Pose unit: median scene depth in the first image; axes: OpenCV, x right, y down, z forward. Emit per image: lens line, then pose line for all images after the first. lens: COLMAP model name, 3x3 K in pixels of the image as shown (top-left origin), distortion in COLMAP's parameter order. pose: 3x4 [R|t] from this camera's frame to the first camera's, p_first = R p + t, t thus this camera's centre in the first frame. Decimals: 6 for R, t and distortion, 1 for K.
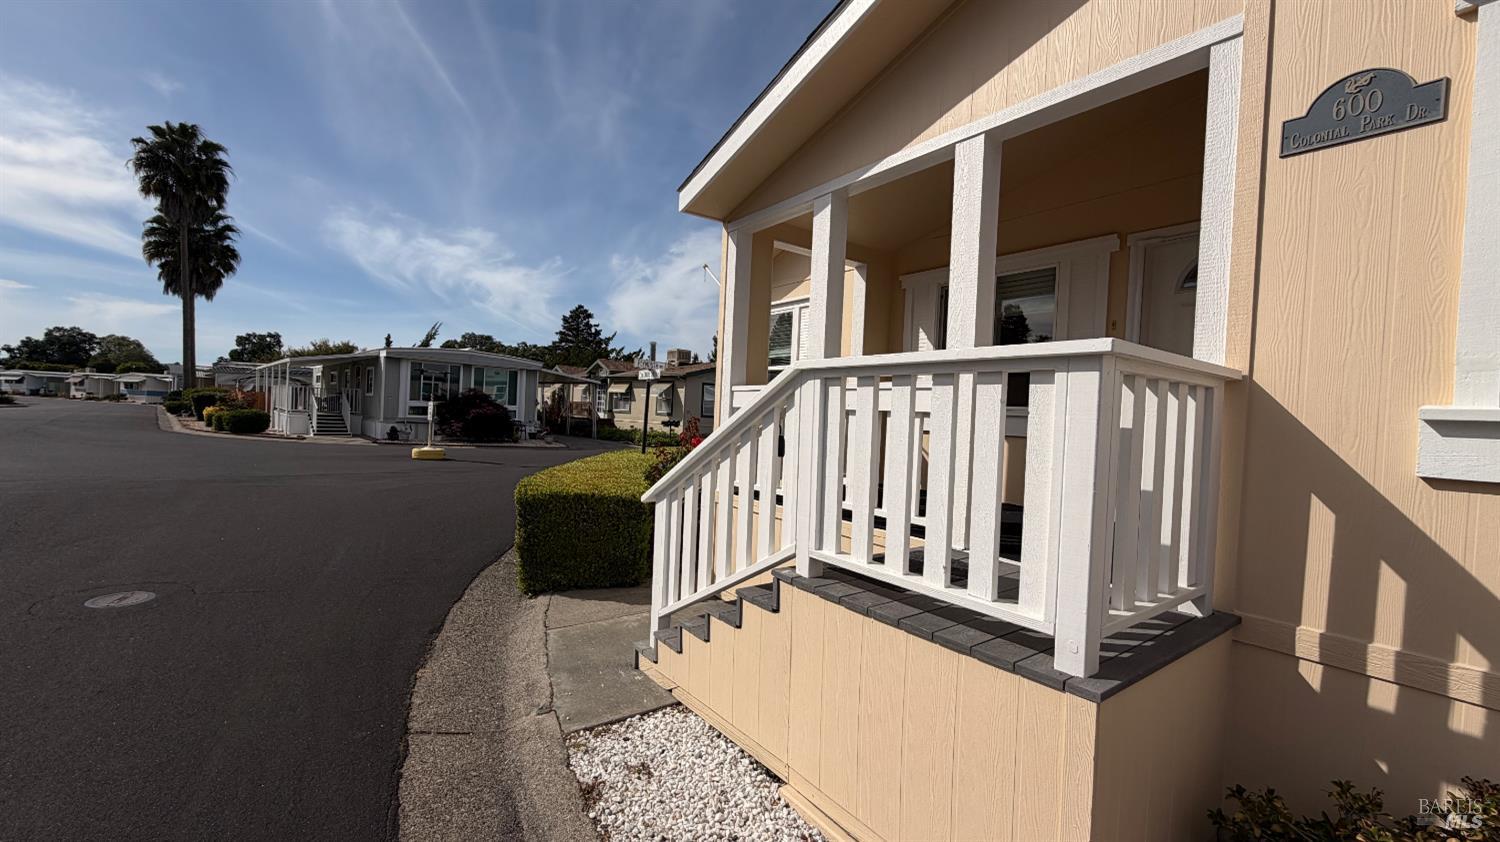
lens RADIAL K [[594.3, 0, 747.3], [0, 594.3, 423.0], [0, 0, 1]] dist [0.000302, -0.000088]
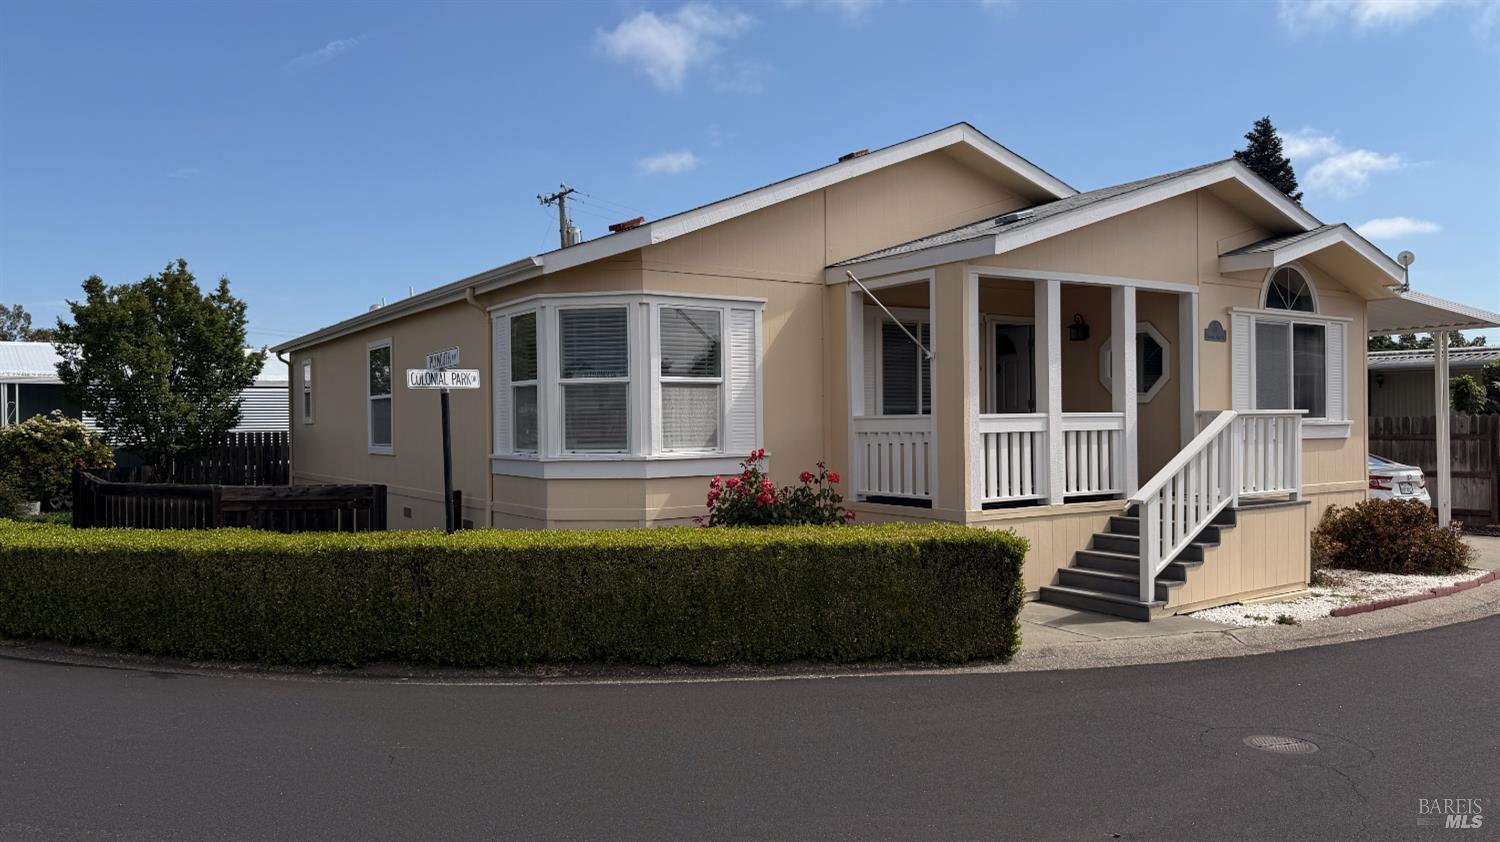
lens RADIAL K [[1068.9, 0, 740.4], [0, 1068.9, 425.3], [0, 0, 1]] dist [0.117270, -0.186642]
pose [[0.036611, -0.047317, 0.998209, -2.920881], [0.030129, 0.998477, 0.046225, -0.209763], [-0.998875, 0.028383, 0.037980, 1.960240]]
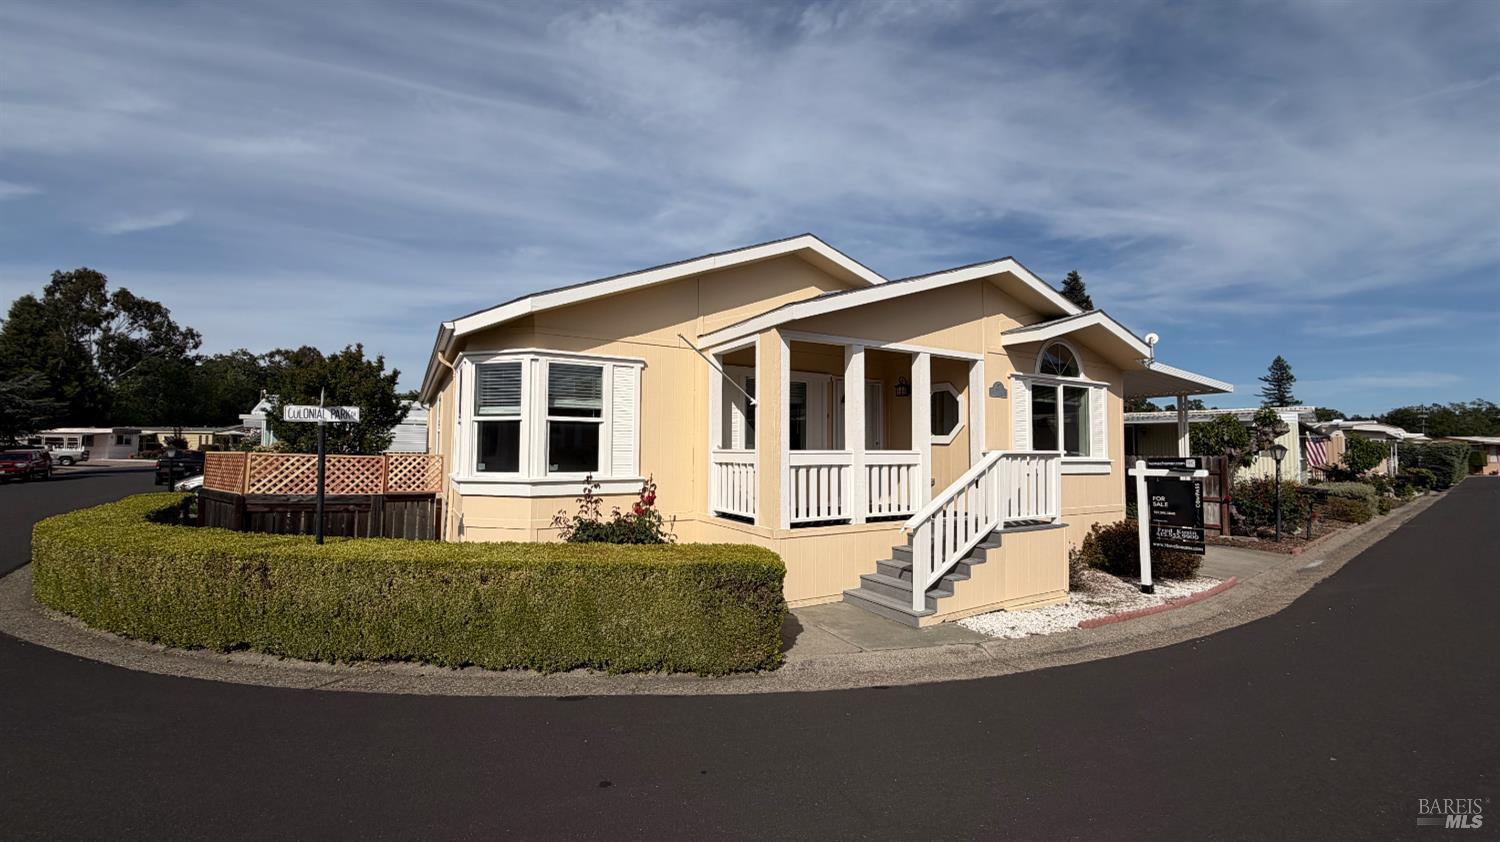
lens RADIAL K [[614.1, 0, 750.0], [0, 614.1, 421.0], [0, 0, 1]] dist [0.026562, 0.000012]
pose [[0.084923, 0.005961, 0.996370, -2.055373], [0.015458, 0.999854, -0.007300, -0.169939], [-0.996268, 0.016021, 0.084819, 1.385477]]
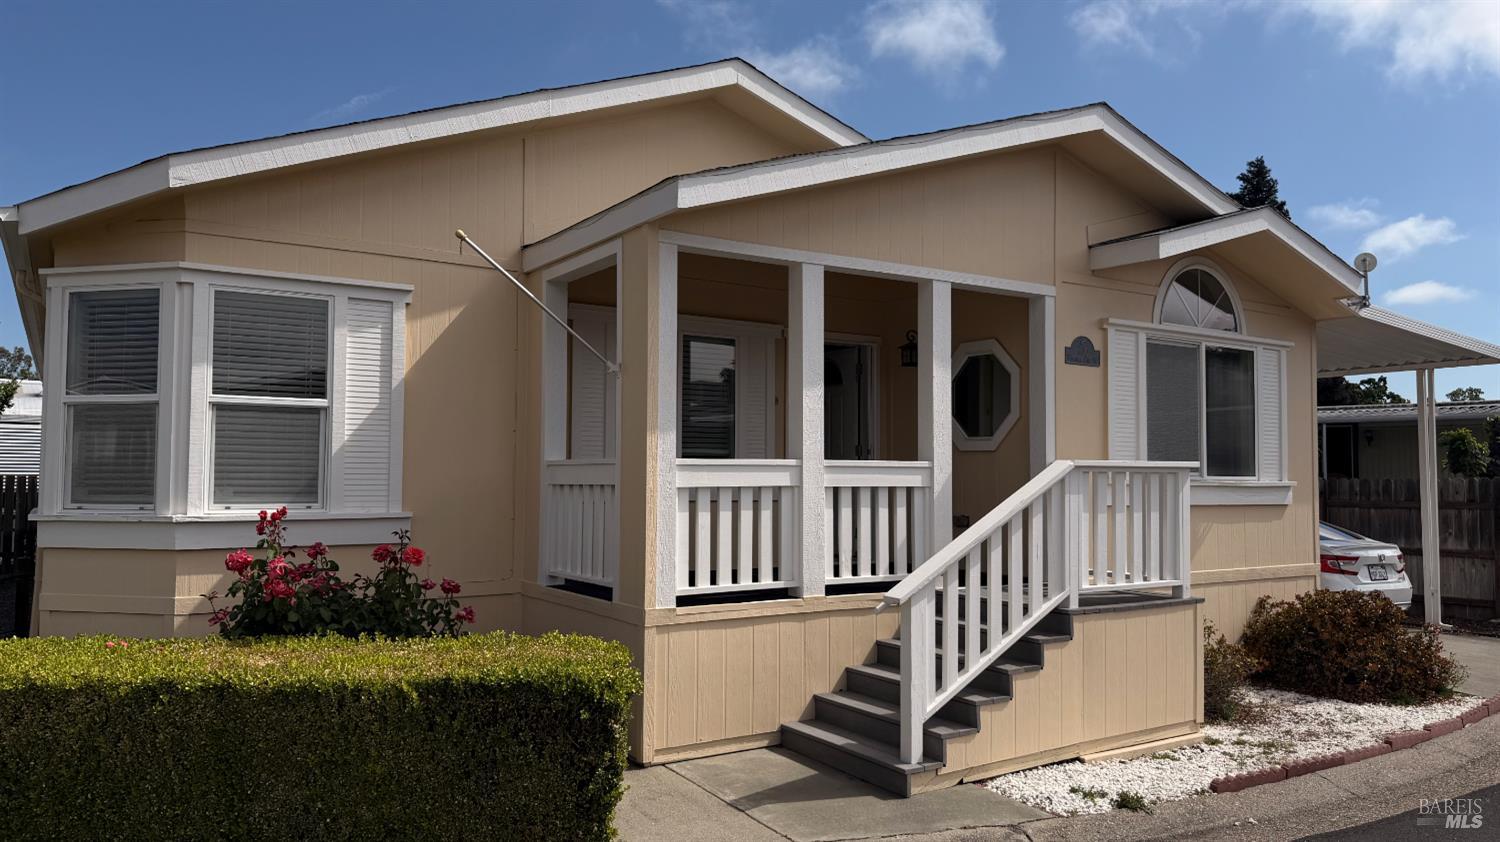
lens RADIAL K [[1068.9, 0, 740.4], [0, 1068.9, 425.3], [0, 0, 1]] dist [0.117270, -0.186642]
pose [[0.053242, 0.003971, 0.998574, -1.885647], [0.014314, 0.999886, -0.004739, -0.134898], [-0.998479, 0.014545, 0.053179, 1.218570]]
